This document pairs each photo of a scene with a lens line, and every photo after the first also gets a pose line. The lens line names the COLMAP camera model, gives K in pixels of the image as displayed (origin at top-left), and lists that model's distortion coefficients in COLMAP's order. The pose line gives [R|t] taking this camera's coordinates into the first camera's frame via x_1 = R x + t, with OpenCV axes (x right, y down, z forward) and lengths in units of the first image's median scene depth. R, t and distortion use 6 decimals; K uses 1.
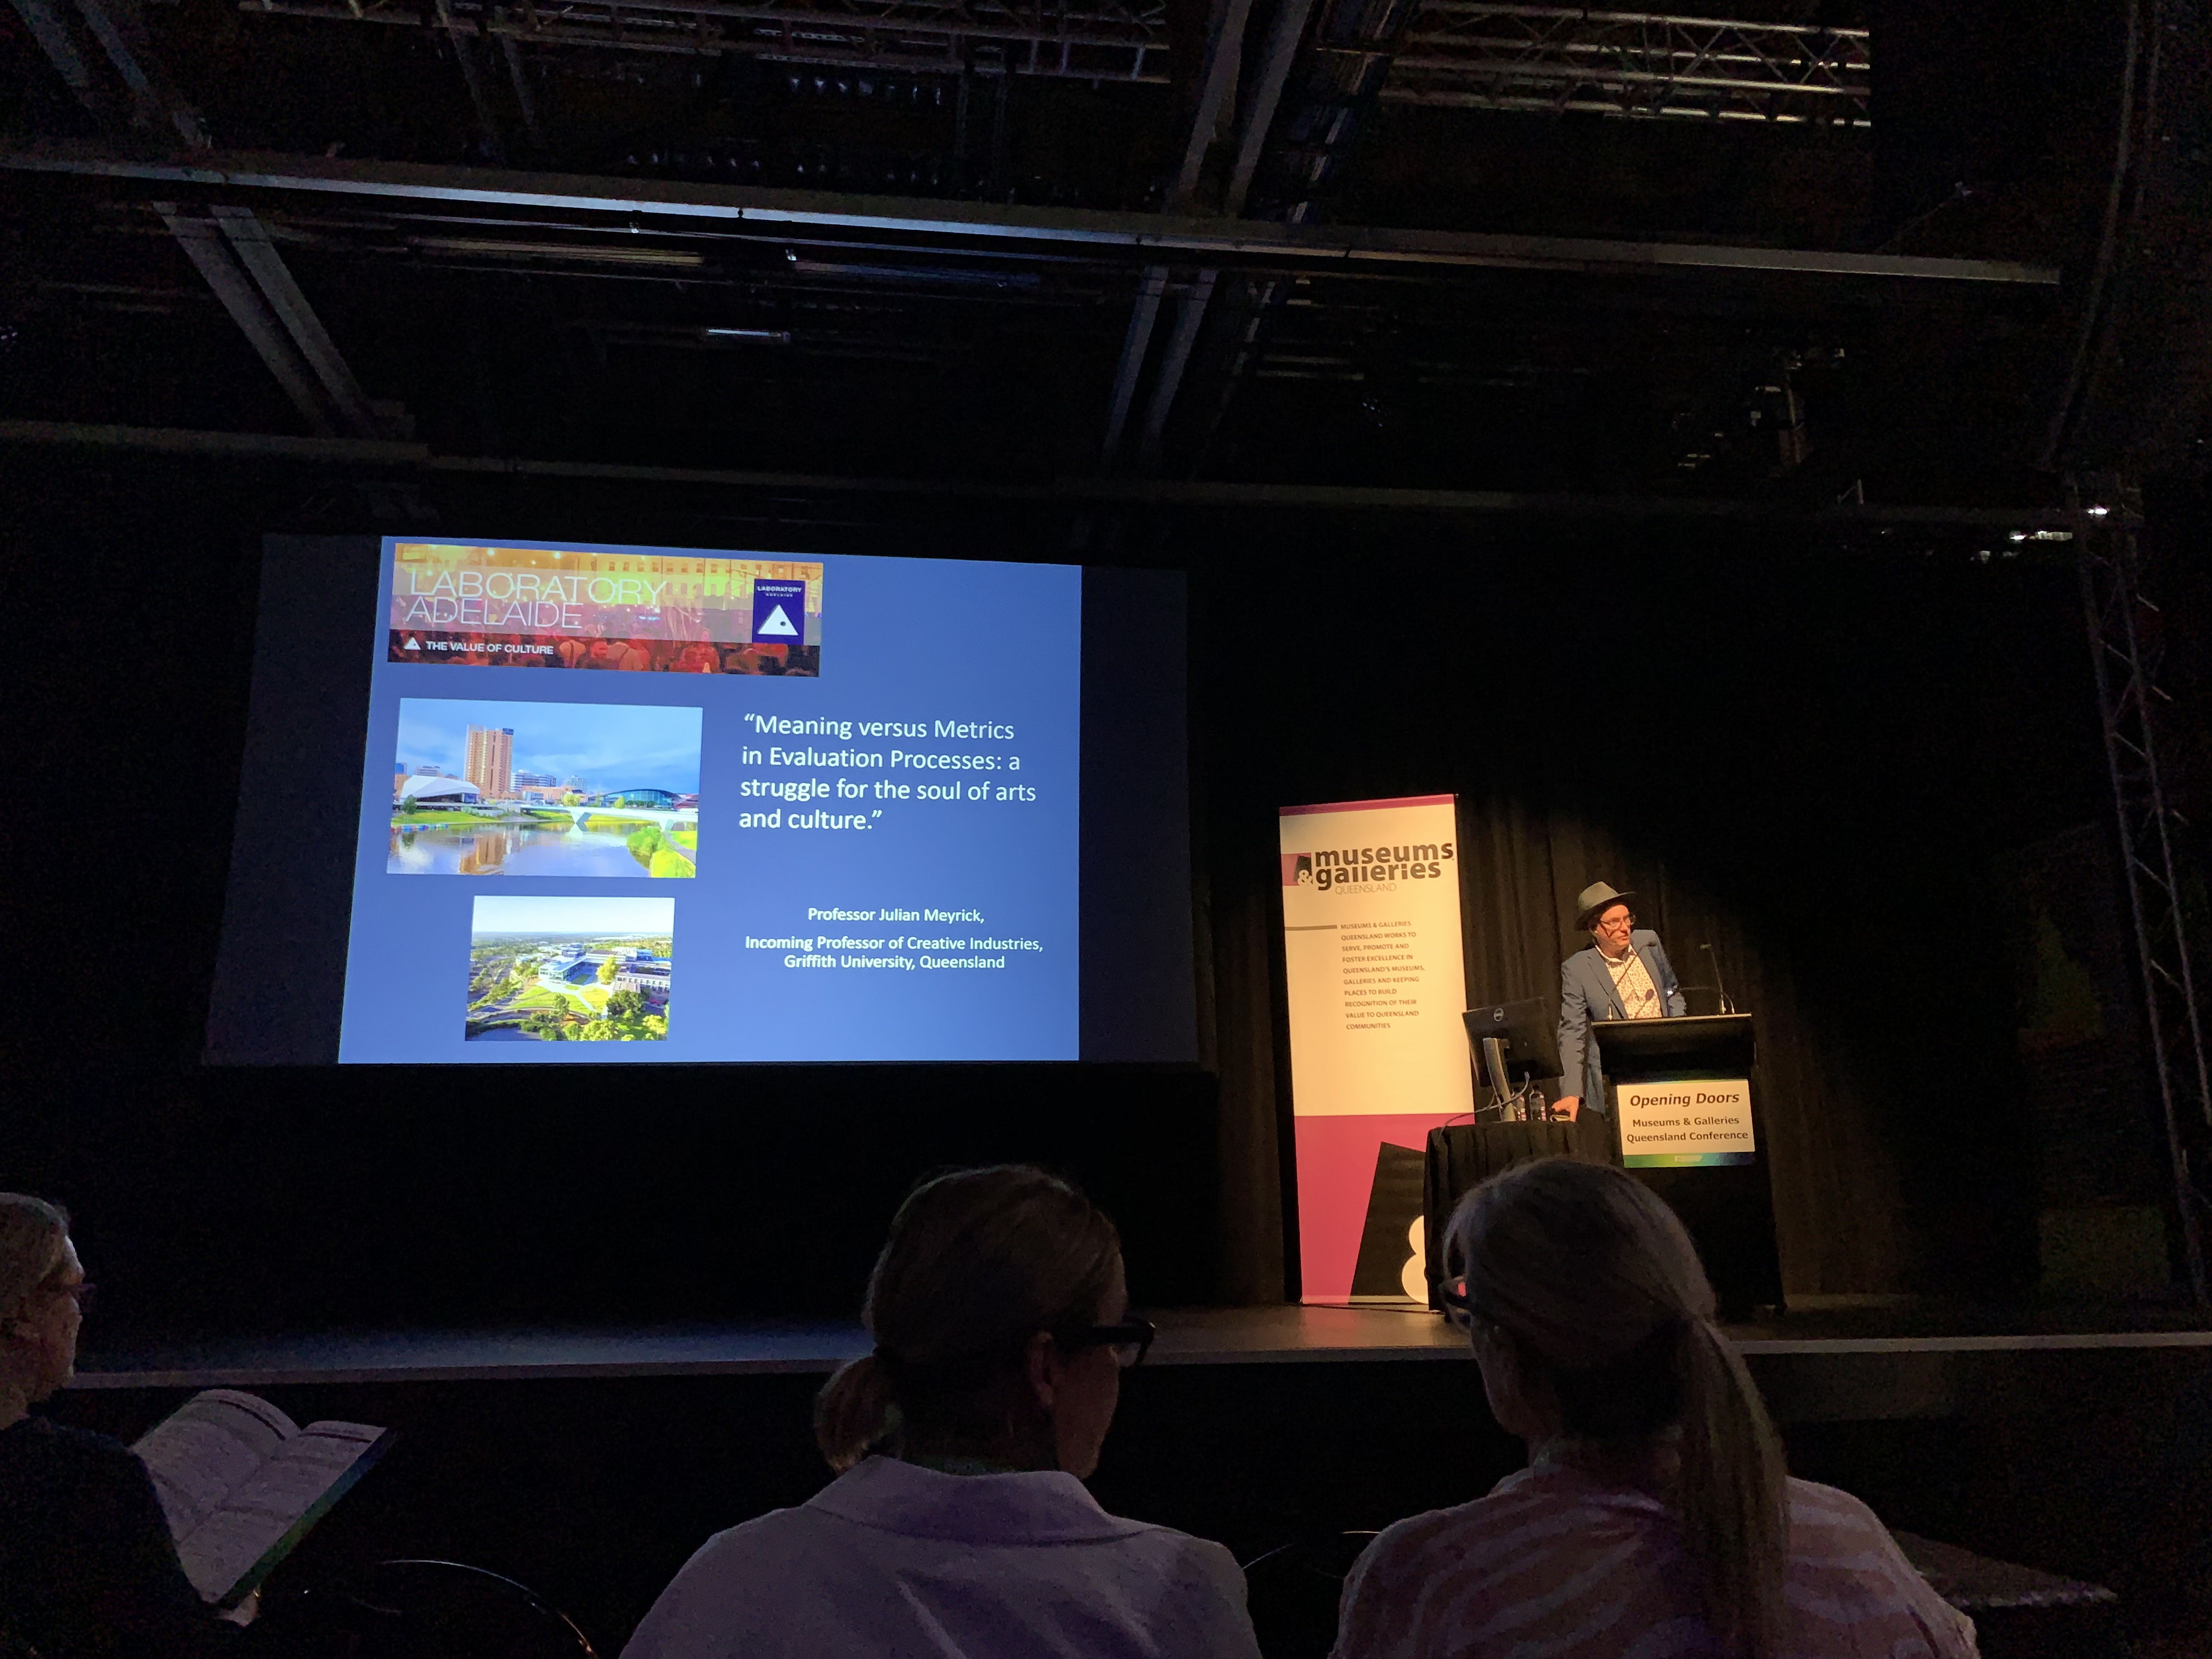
lens RADIAL K [[1685.4, 0, 1110.0], [0, 1685.4, 821.3], [0, 0, 1]] dist [0.016984, -0.017921]
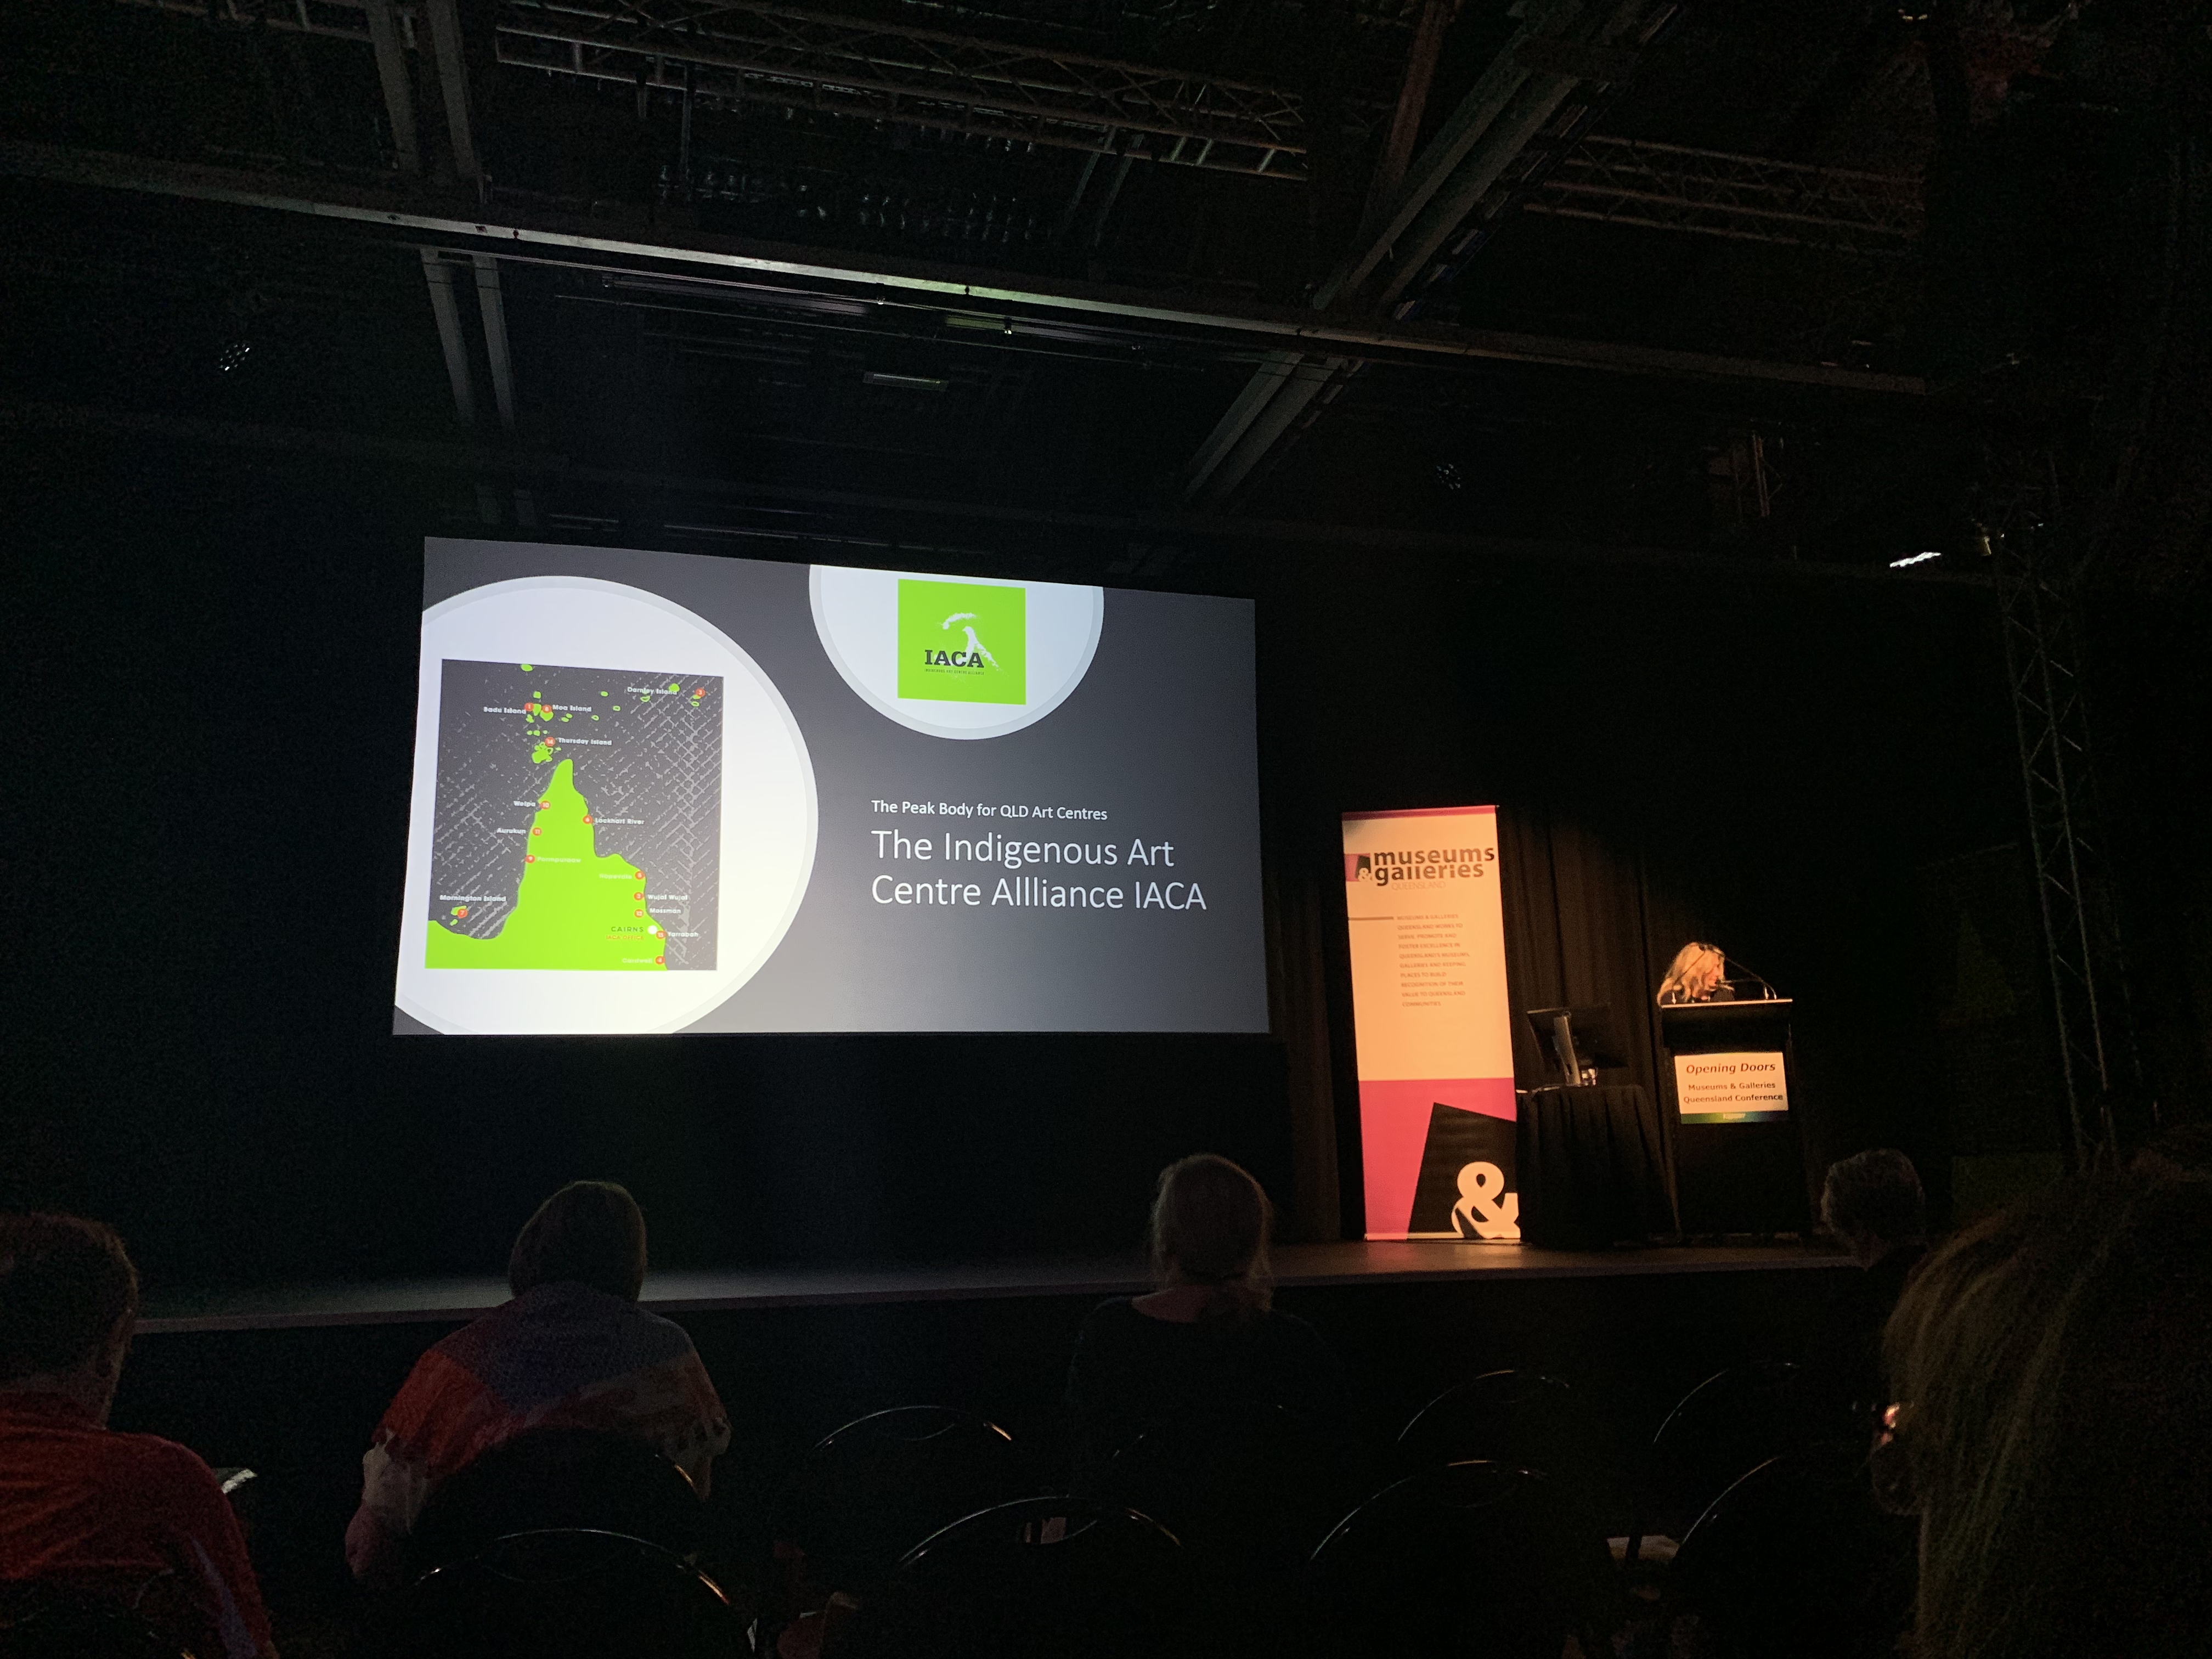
lens RADIAL K [[1685.4, 0, 1104.7], [0, 1685.4, 832.3], [0, 0, 1]] dist [0.016984, -0.017921]
pose [[0.990144, 0.017655, 0.138936, -0.227205], [-0.021916, 0.999333, 0.029203, -0.026097], [-0.138328, -0.031960, 0.989871, -0.117974]]
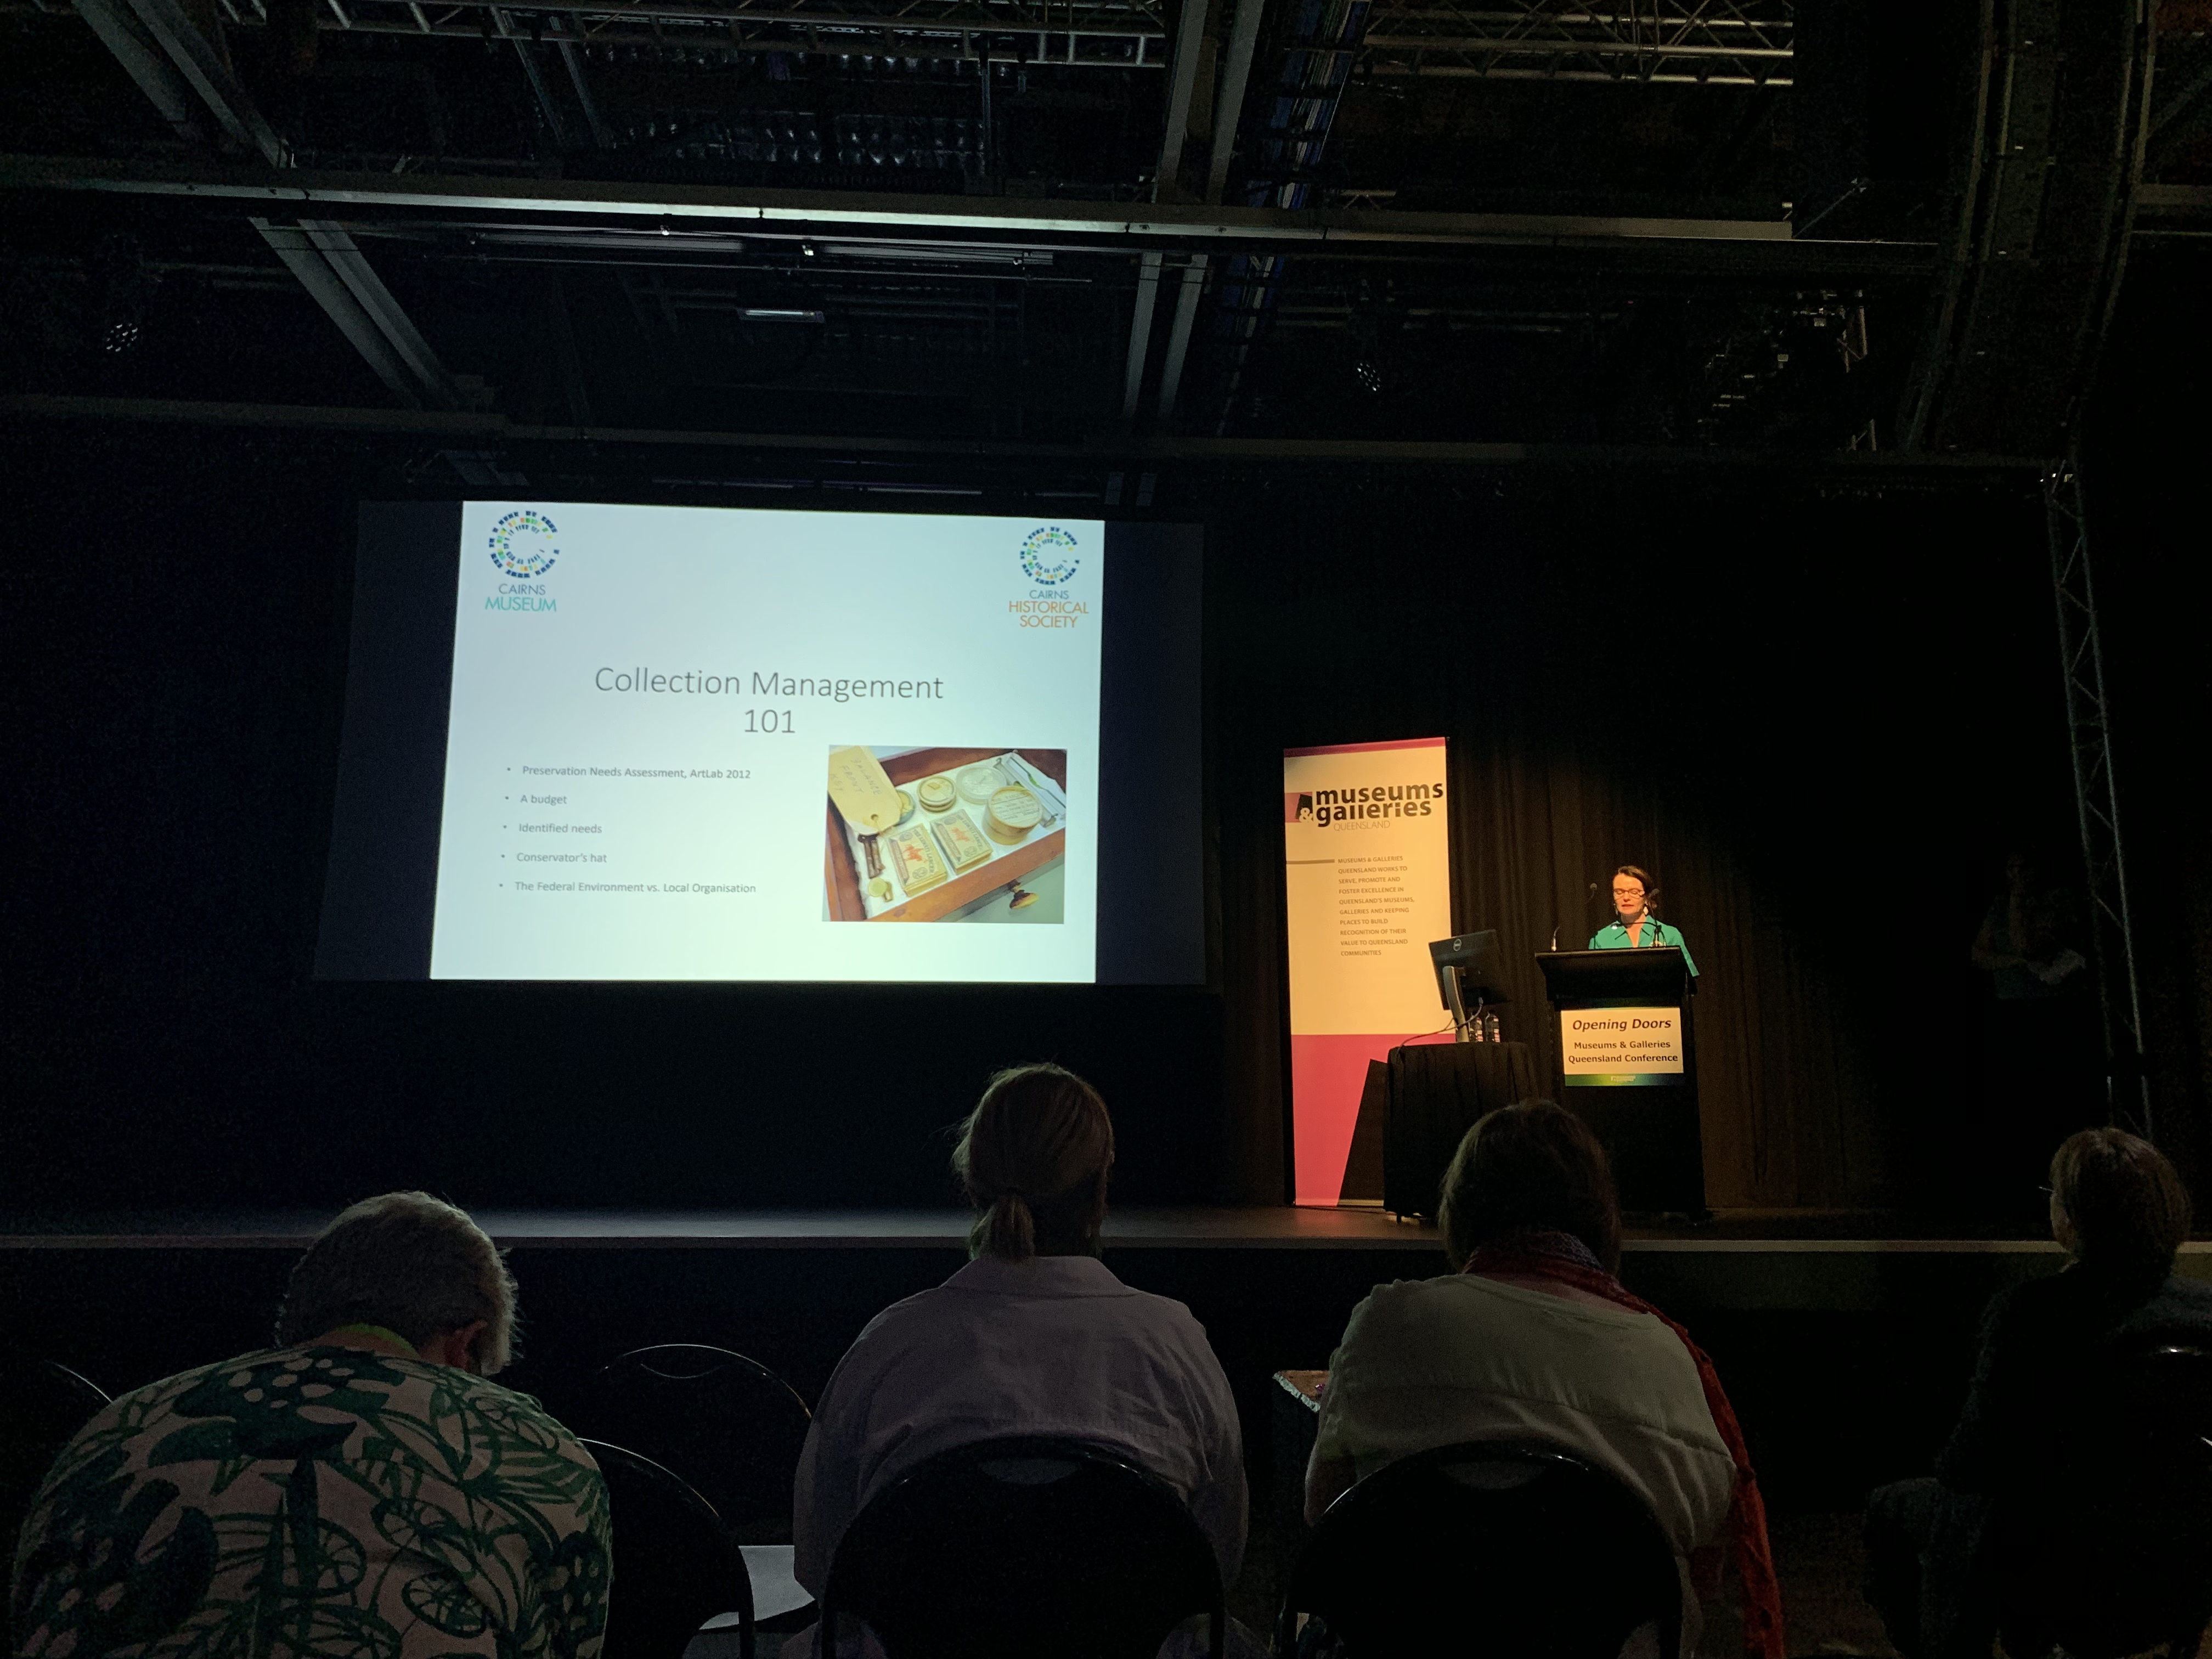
lens RADIAL K [[1685.4, 0, 1124.8], [0, 1685.4, 825.5], [0, 0, 1]] dist [0.016984, -0.017921]
pose [[0.997675, 0.002630, -0.068098, 0.075431], [0.000951, 0.998620, 0.052508, -0.016729], [0.068142, -0.052451, 0.996296, -0.079728]]
